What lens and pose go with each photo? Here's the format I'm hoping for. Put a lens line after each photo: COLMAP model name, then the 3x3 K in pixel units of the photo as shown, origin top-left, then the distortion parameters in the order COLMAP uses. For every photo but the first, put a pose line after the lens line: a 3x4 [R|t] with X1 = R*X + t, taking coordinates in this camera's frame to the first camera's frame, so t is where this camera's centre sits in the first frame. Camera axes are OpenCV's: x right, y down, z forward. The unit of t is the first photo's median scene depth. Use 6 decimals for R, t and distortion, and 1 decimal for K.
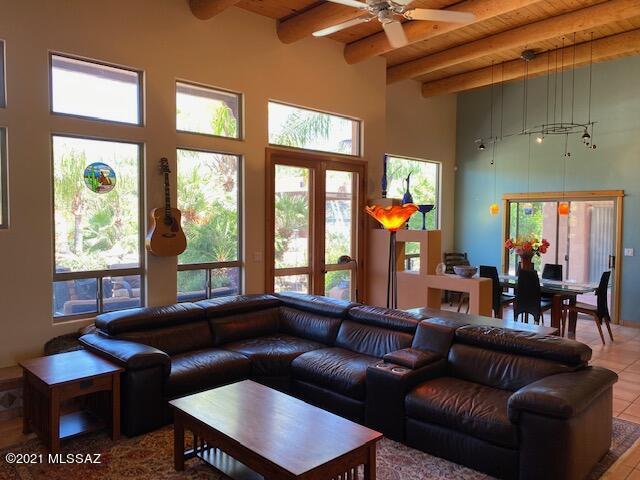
lens RADIAL K [[488.5, 0, 314.8], [0, 488.5, 238.8], [0, 0, 1]] dist [0.046519, -0.021667]
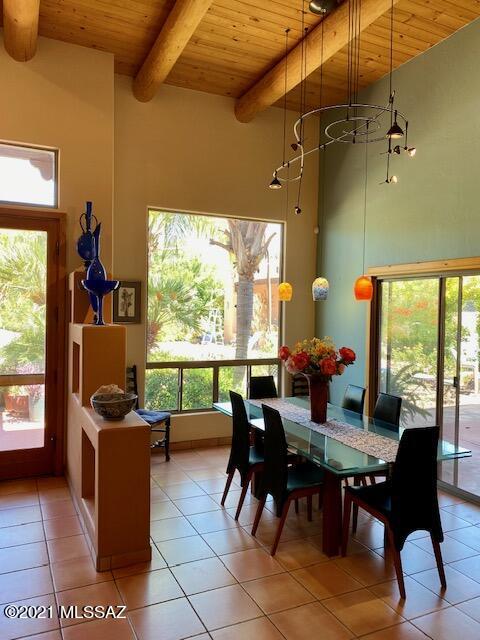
lens RADIAL K [[488.5, 0, 242.3], [0, 488.5, 323.6], [0, 0, 1]] dist [0.046519, -0.021667]
pose [[0.940583, 0.015722, -0.339199, 0.461745], [-0.025456, 0.999381, -0.024267, -0.003808], [0.338608, 0.031460, 0.940402, 0.405471]]
